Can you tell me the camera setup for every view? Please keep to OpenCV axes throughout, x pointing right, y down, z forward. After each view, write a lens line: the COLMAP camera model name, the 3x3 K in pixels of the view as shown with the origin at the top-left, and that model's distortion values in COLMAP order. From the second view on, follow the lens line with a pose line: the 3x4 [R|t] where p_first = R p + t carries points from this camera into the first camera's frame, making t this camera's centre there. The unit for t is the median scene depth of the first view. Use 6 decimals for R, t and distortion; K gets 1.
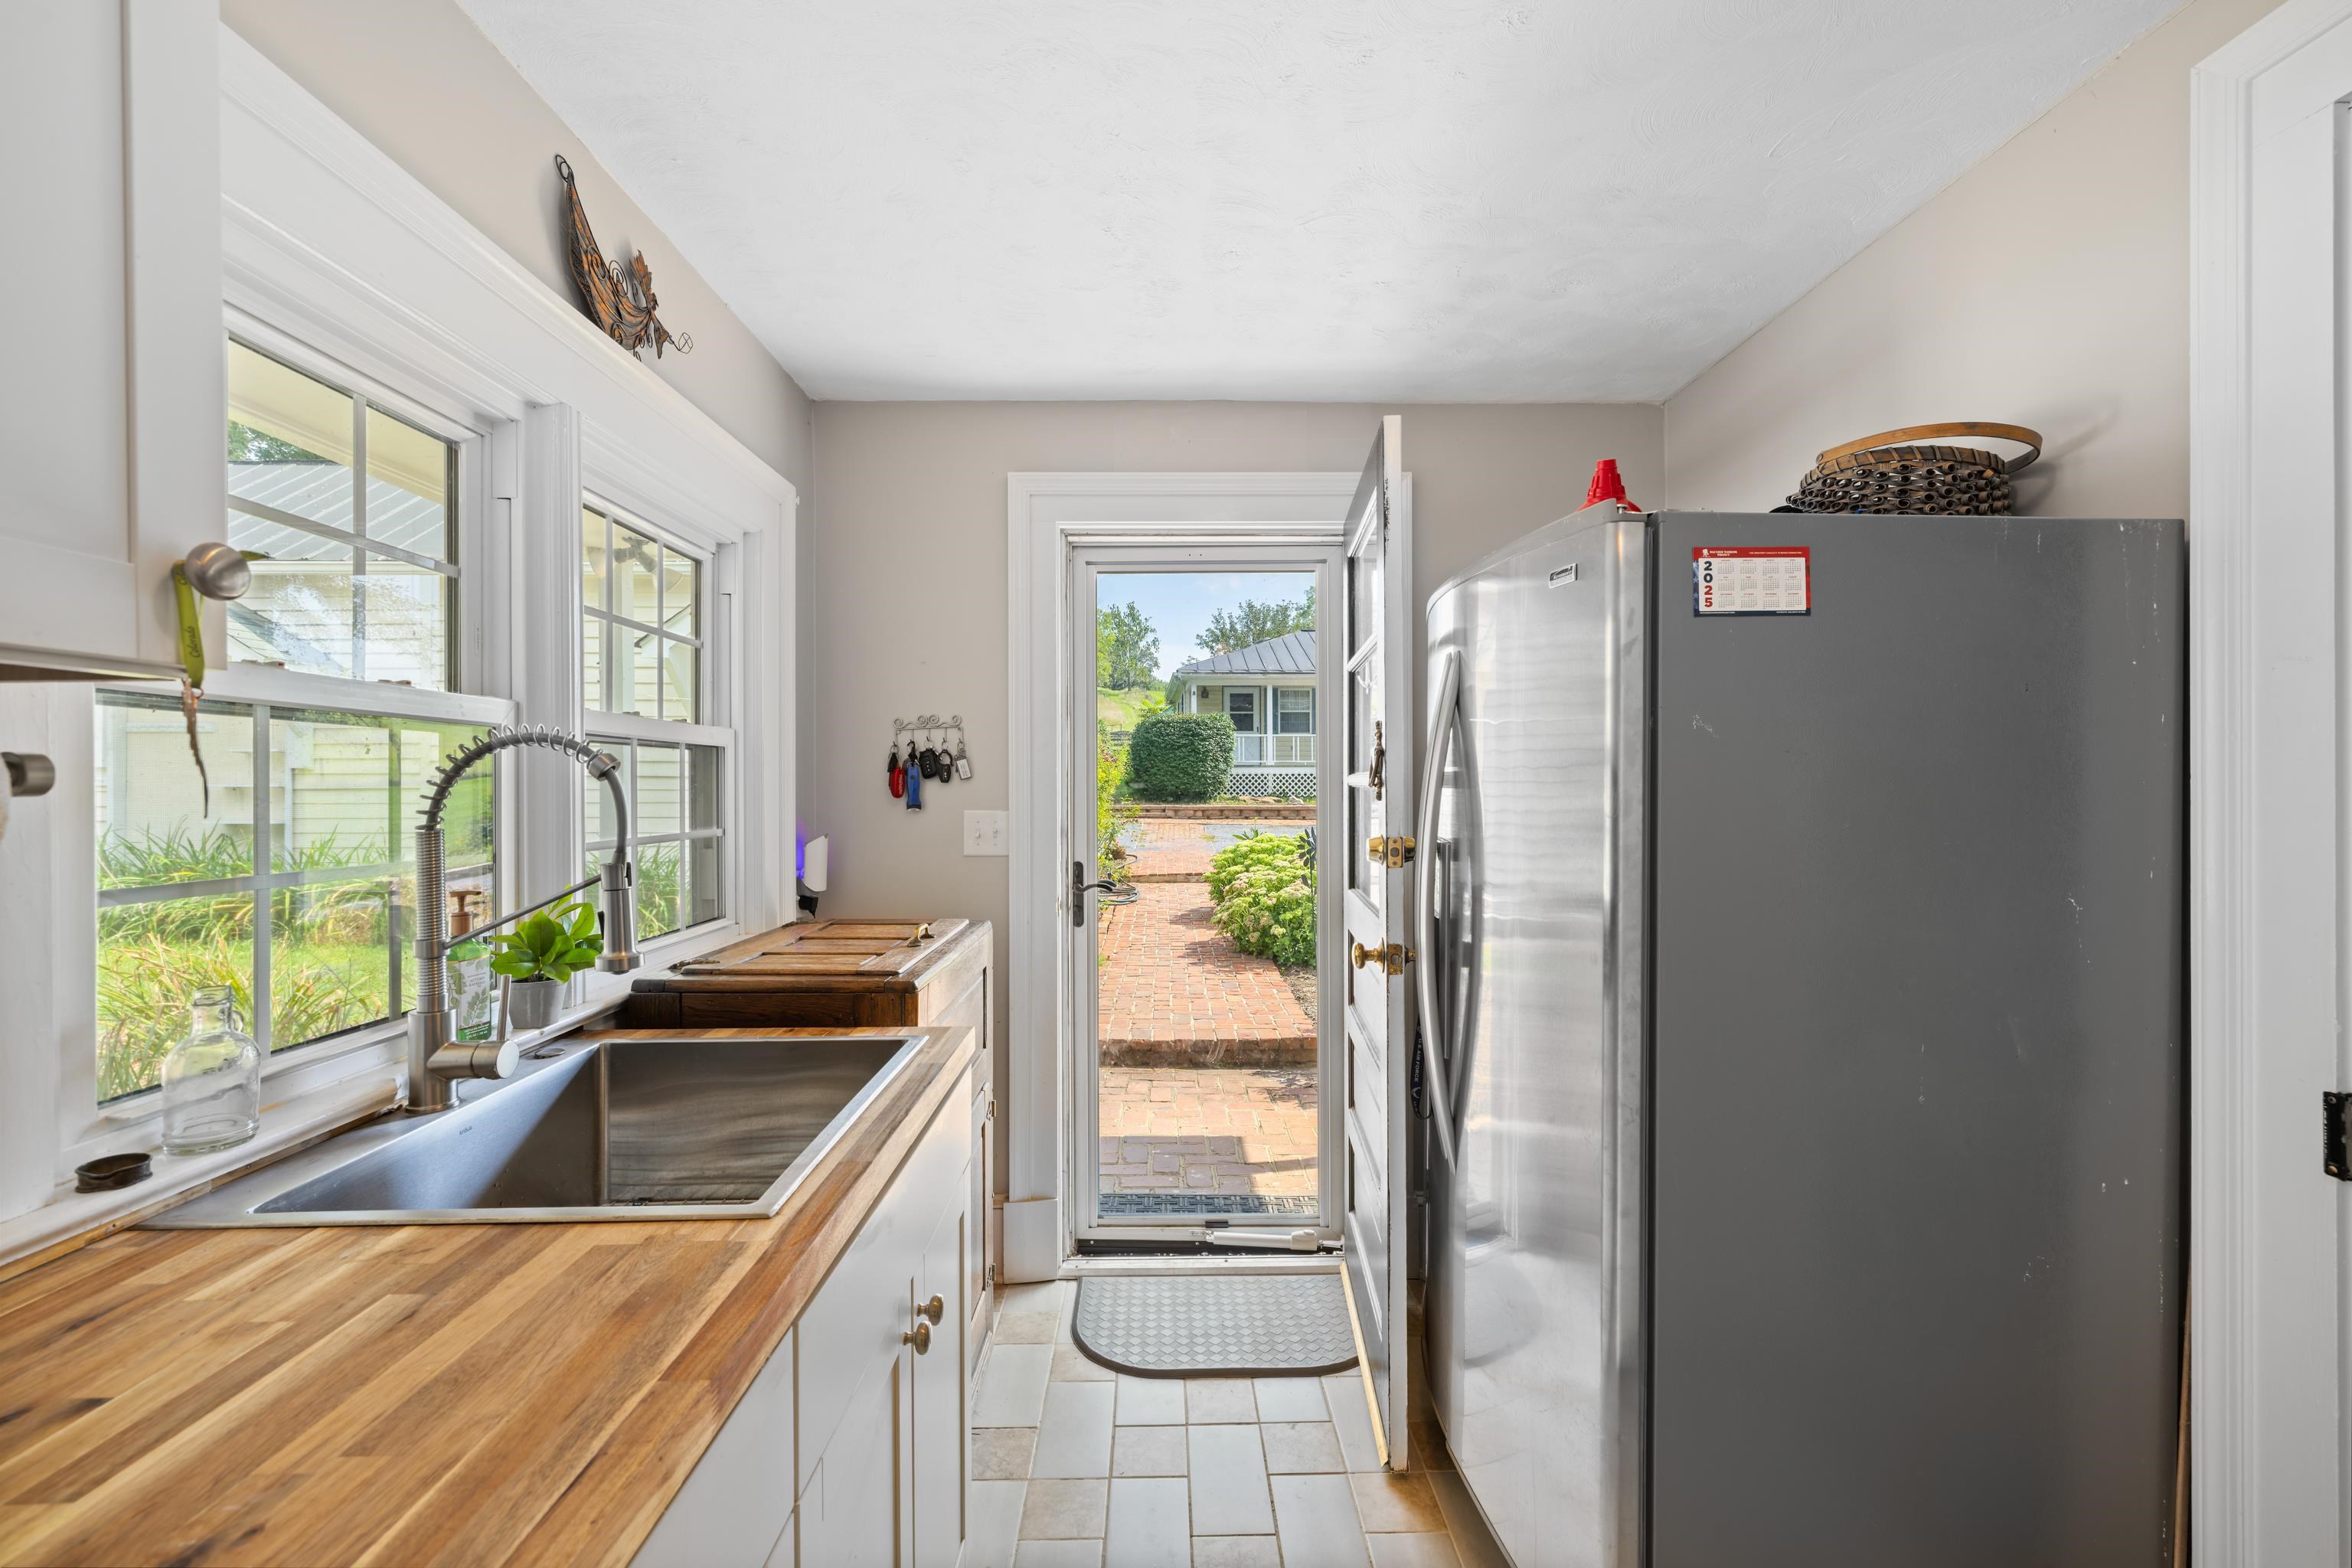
lens RADIAL K [[985.8, 0, 1178.5], [0, 985.8, 785.7], [0, 0, 1]] dist [0.000836, 0.000129]
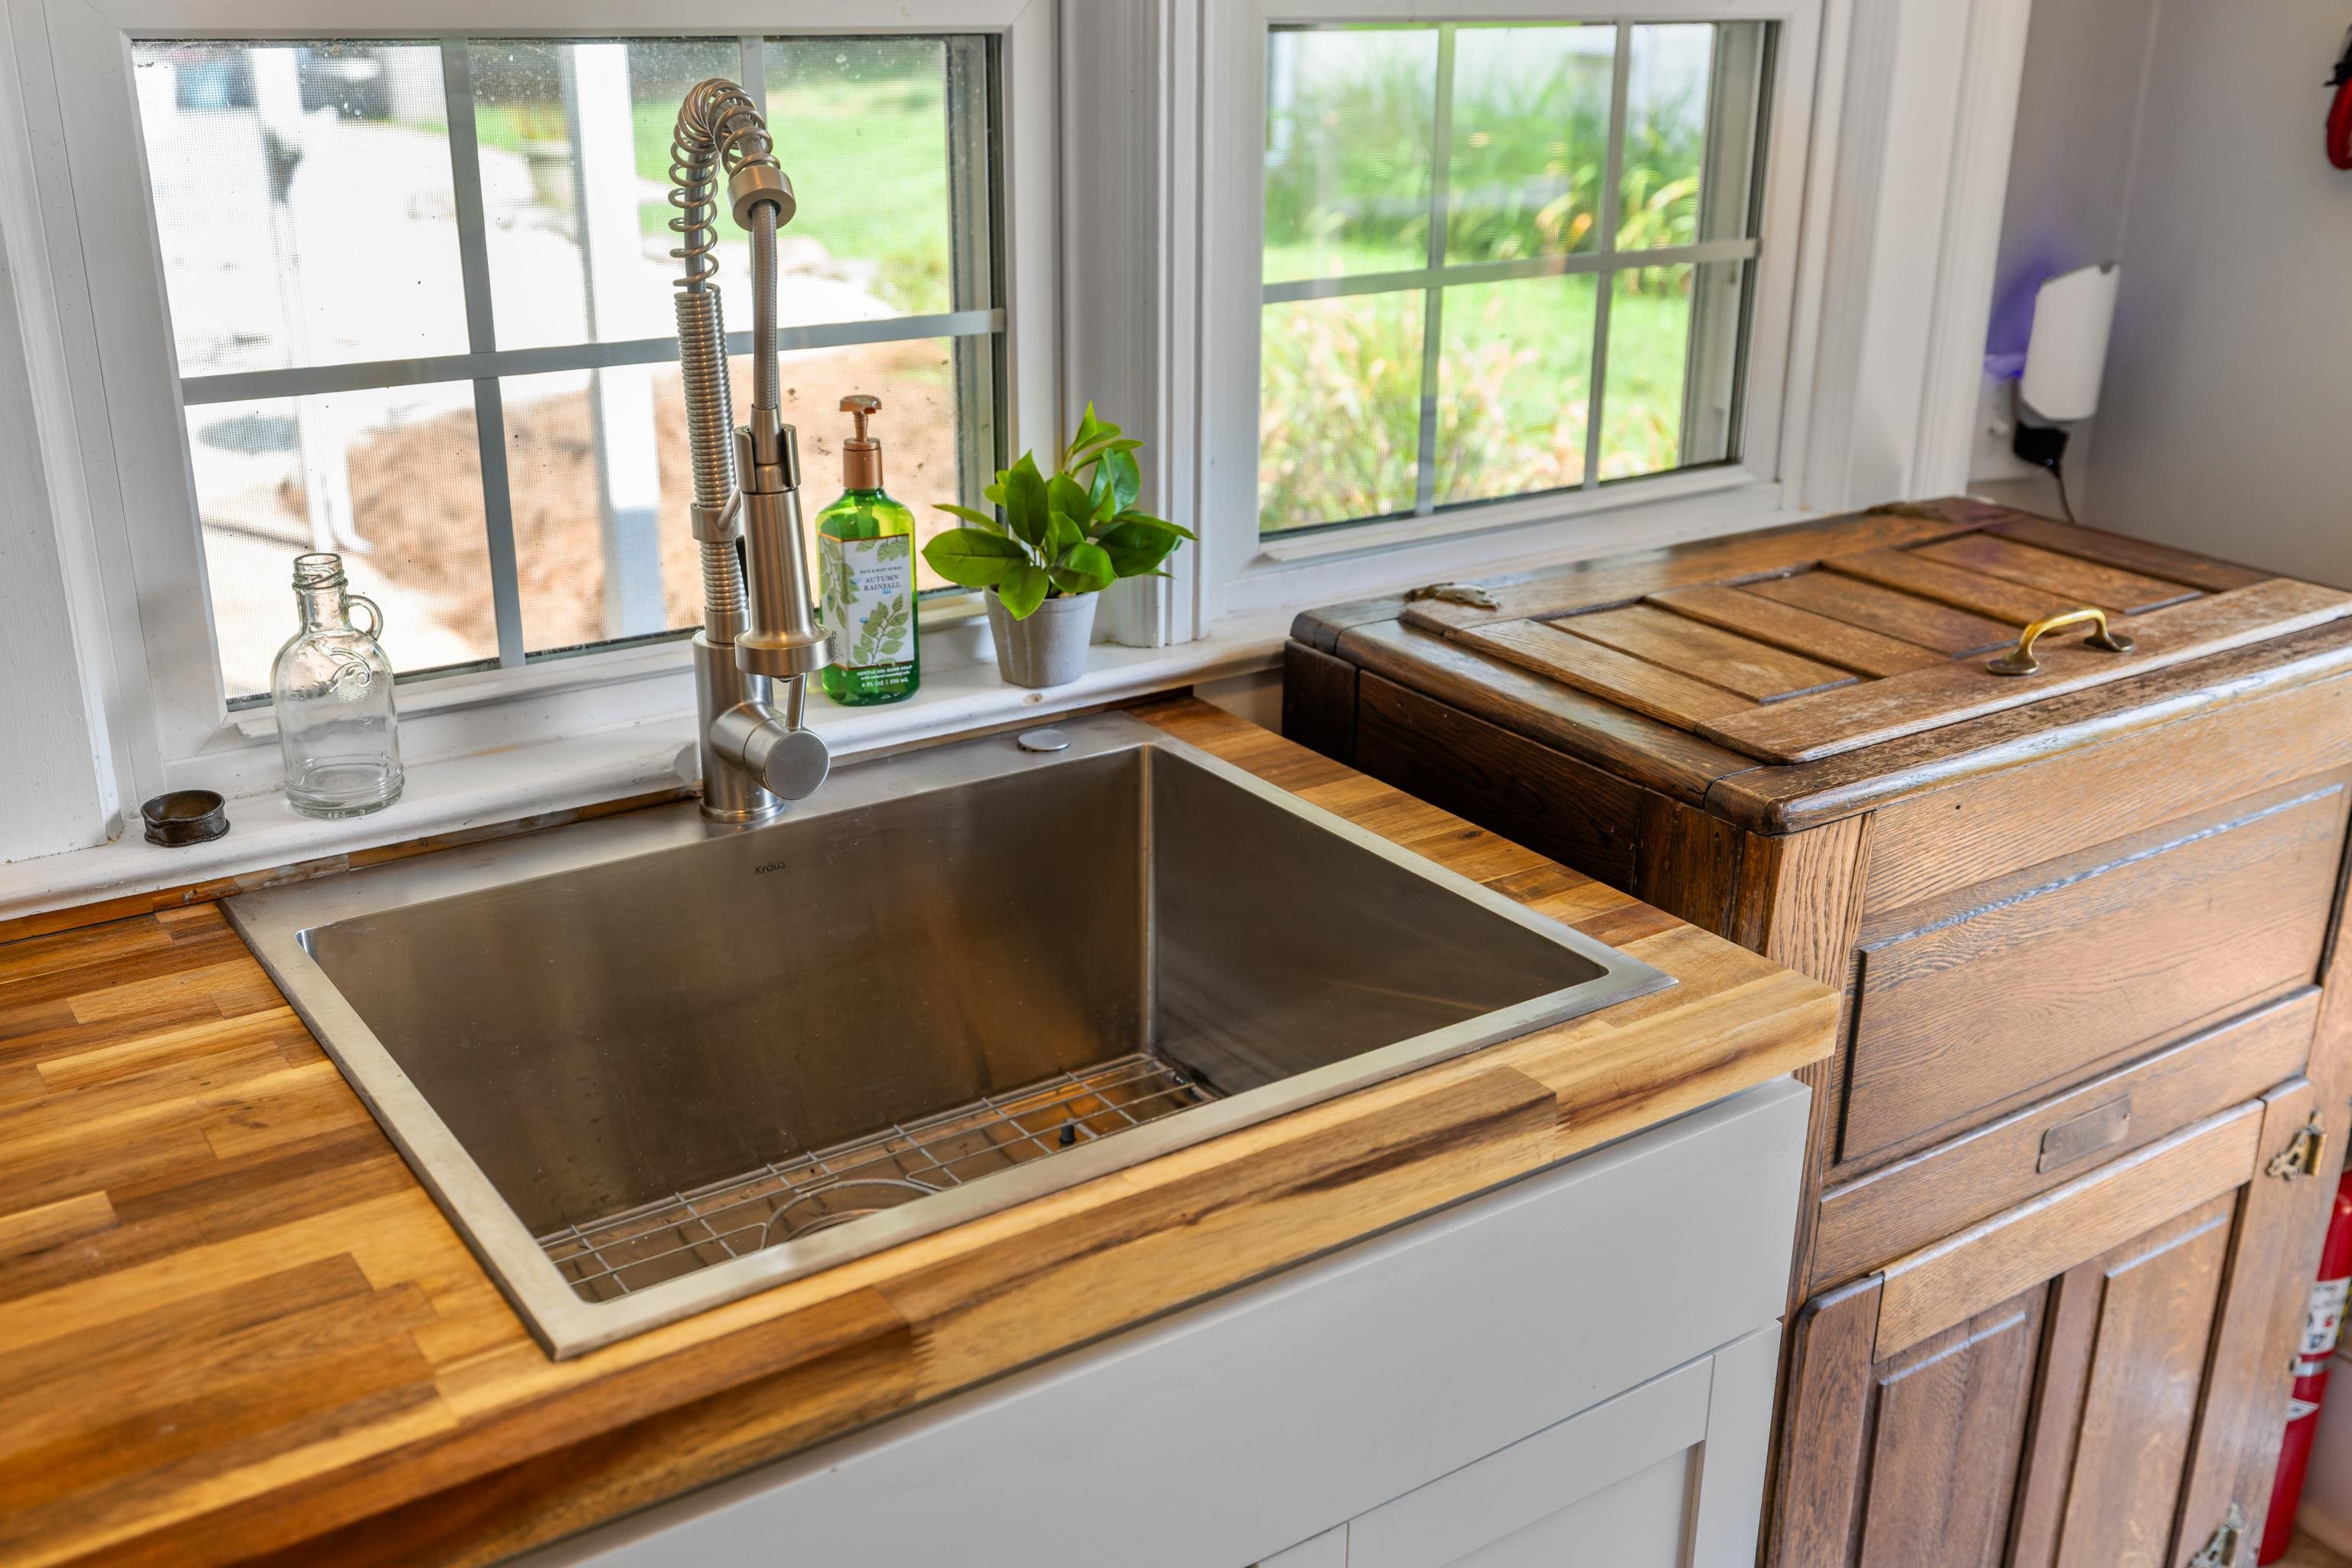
lens RADIAL K [[2270.6, 0, 1177.1], [0, 2270.6, 784.5], [0, 0, 1]] dist [0.004972, 0.000000]
pose [[0.550687, 0.295472, -0.780667, 0.465763], [-0.012427, 0.938051, 0.346274, -0.163675], [0.834620, -0.180987, 0.520244, 0.751502]]
